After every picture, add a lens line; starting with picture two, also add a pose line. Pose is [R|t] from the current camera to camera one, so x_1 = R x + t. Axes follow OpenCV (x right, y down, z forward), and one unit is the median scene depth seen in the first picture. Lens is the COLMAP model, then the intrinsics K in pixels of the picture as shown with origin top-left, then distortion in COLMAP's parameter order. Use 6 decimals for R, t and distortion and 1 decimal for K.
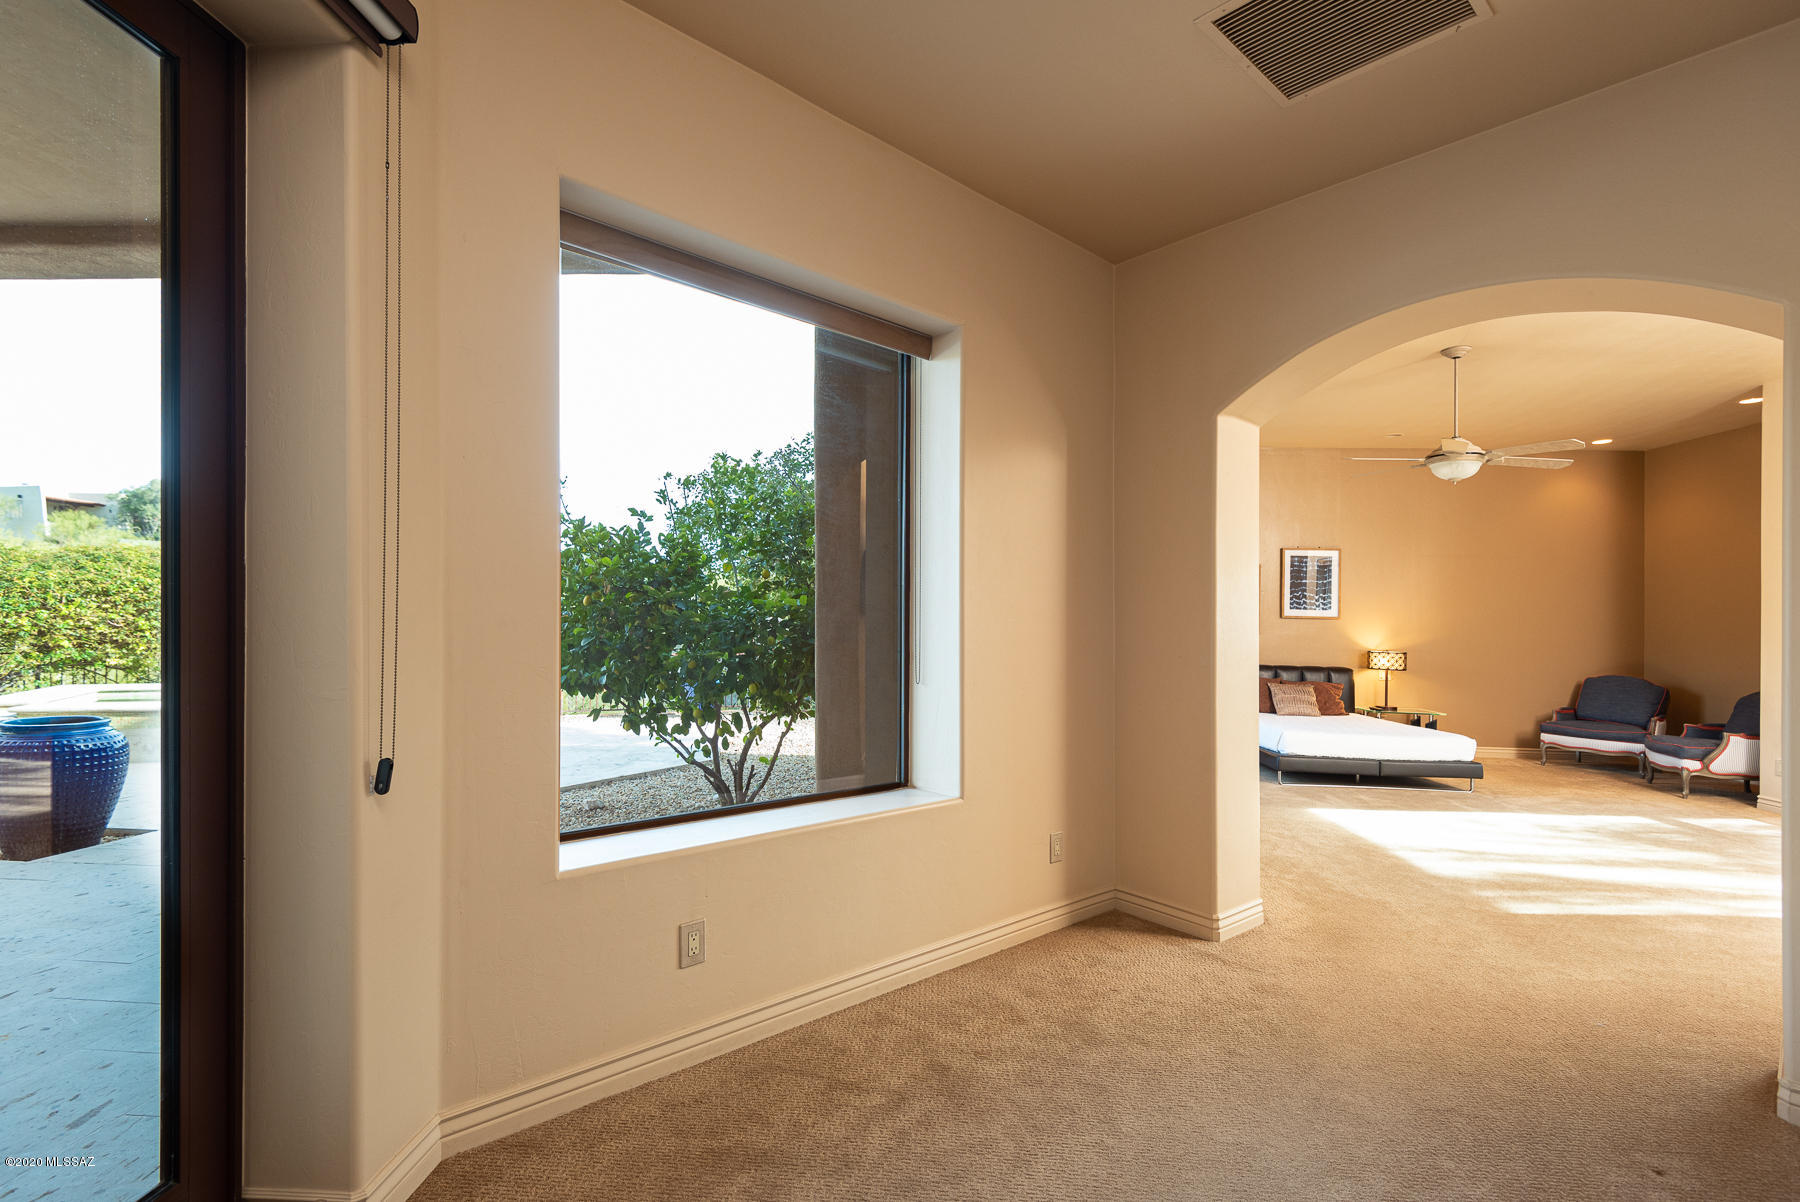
lens RADIAL K [[802.8, 0, 893.6], [0, 802.8, 593.7], [0, 0, 1]] dist [-0.002159, -0.000988]
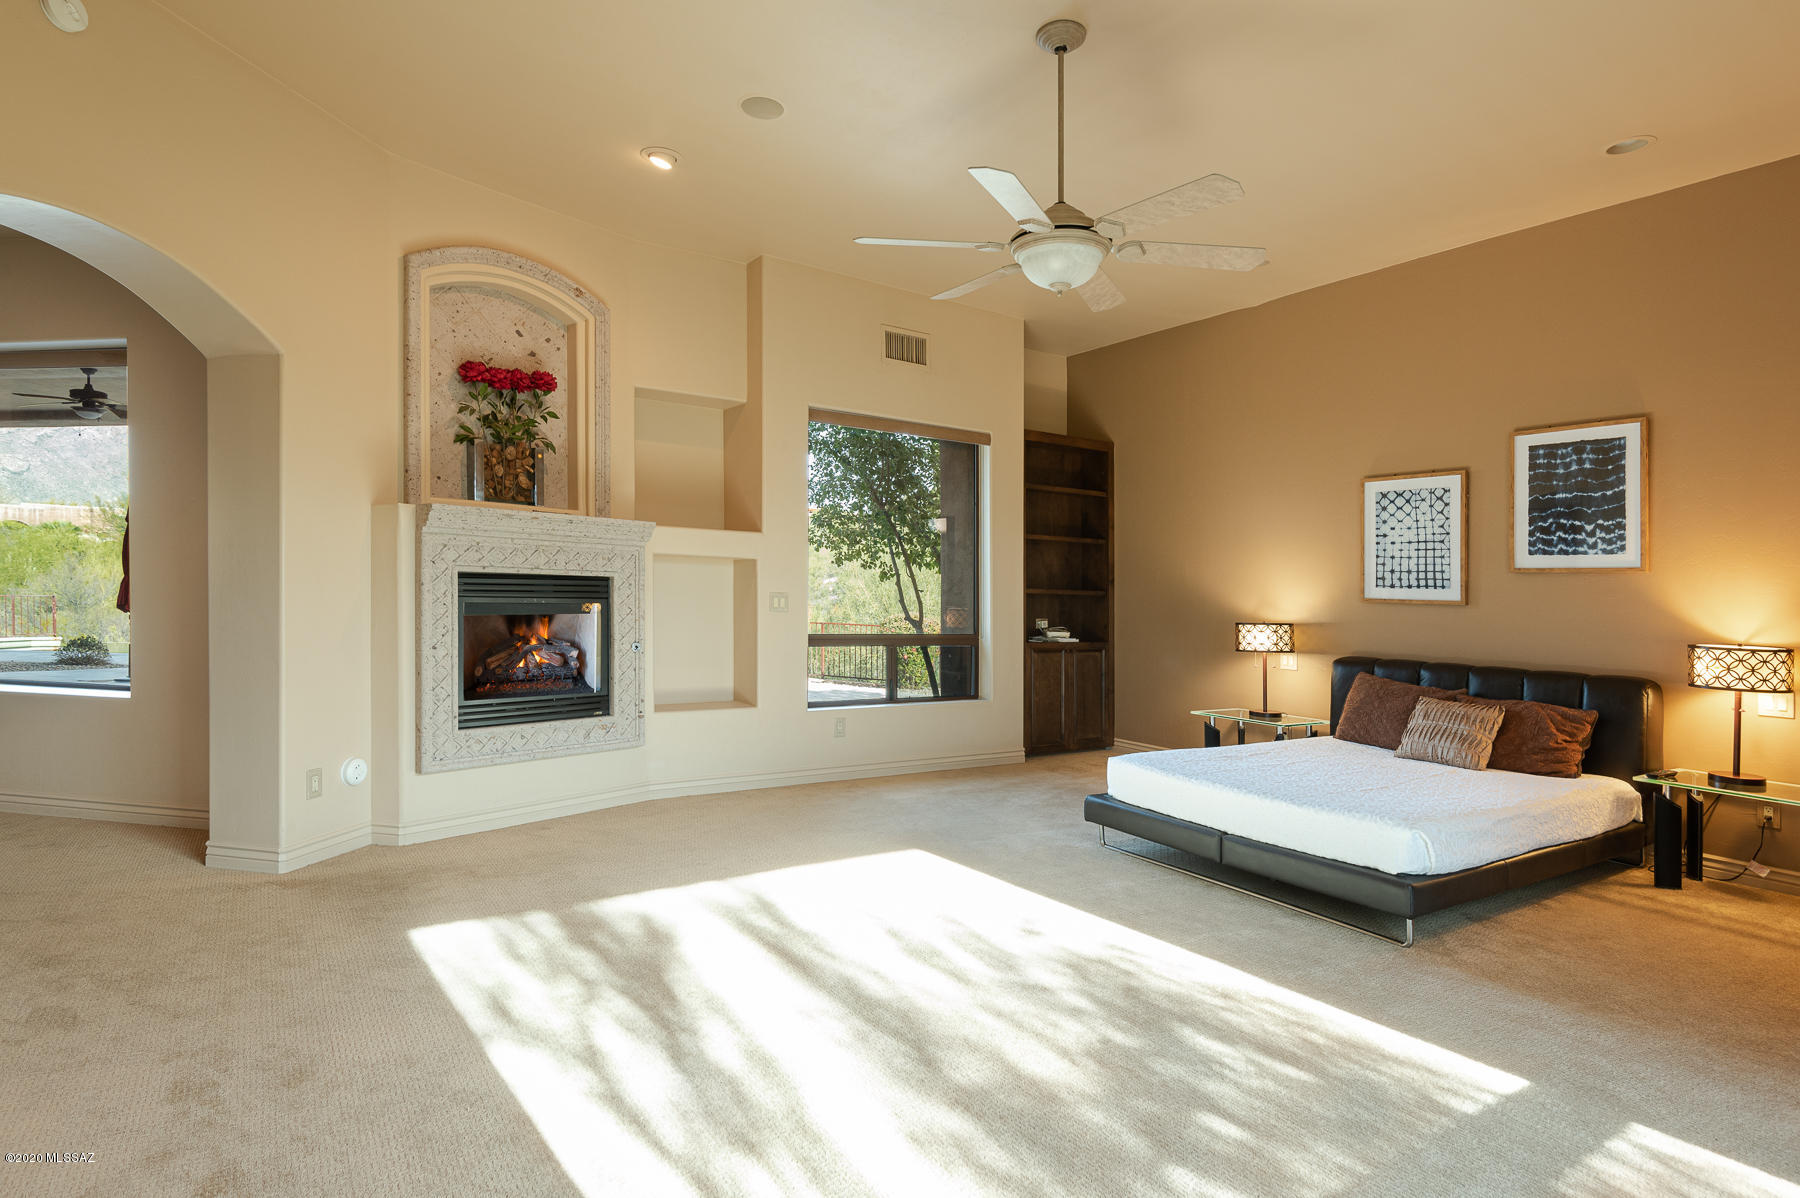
lens RADIAL K [[974.3, 0, 895.5], [0, 974.3, 596.3], [0, 0, 1]] dist [-0.007912, -0.001273]
pose [[0.590316, -0.004906, -0.807157, 0.798433], [0.008462, 0.999964, 0.000111, 0.044238], [0.807128, -0.006895, 0.590336, 0.358314]]
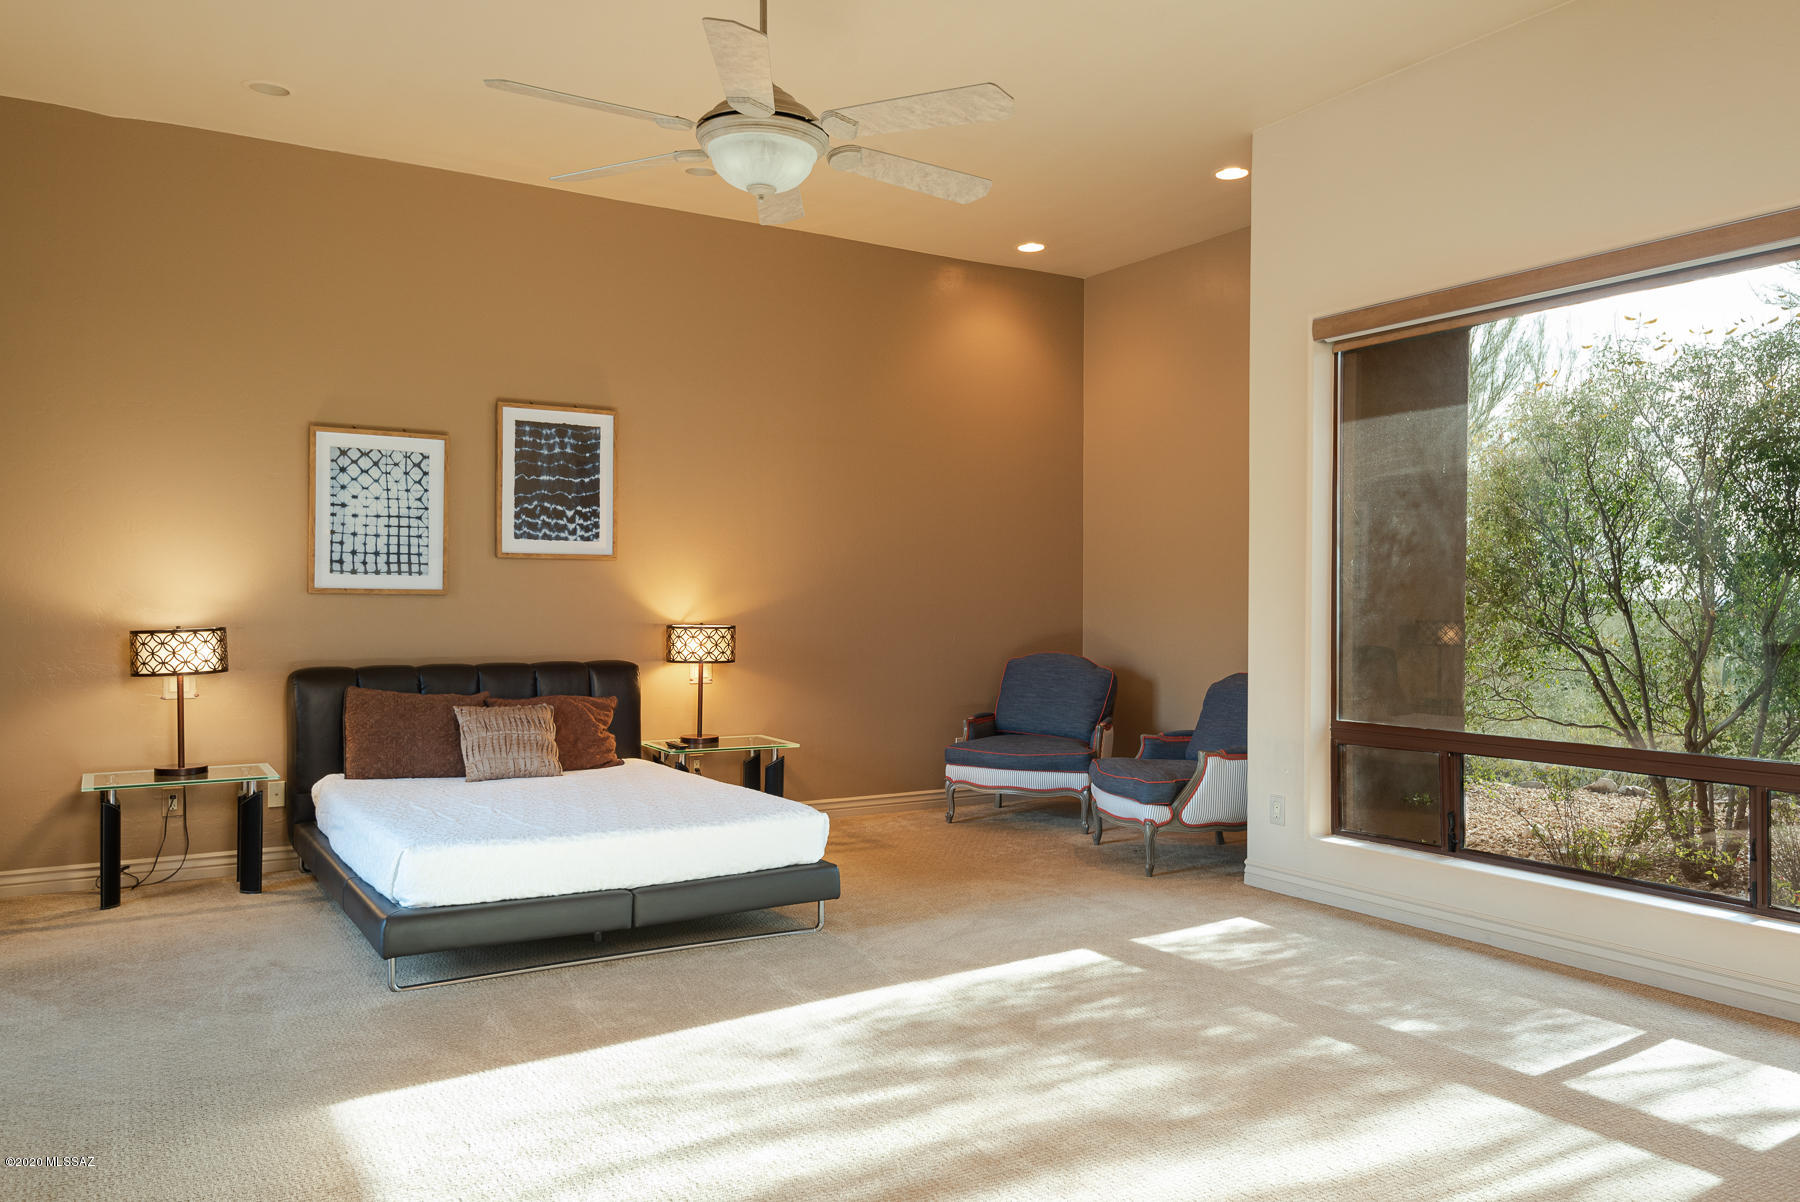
lens RADIAL K [[1343.0, 0, 892.5], [0, 1343.0, 589.0], [0, 0, 1]] dist [0.040403, 0.003046]
pose [[0.807653, -0.016765, 0.589420, 0.232888], [-0.005465, 0.999340, 0.035913, 0.020612], [-0.589633, -0.032226, 0.807028, 0.276980]]
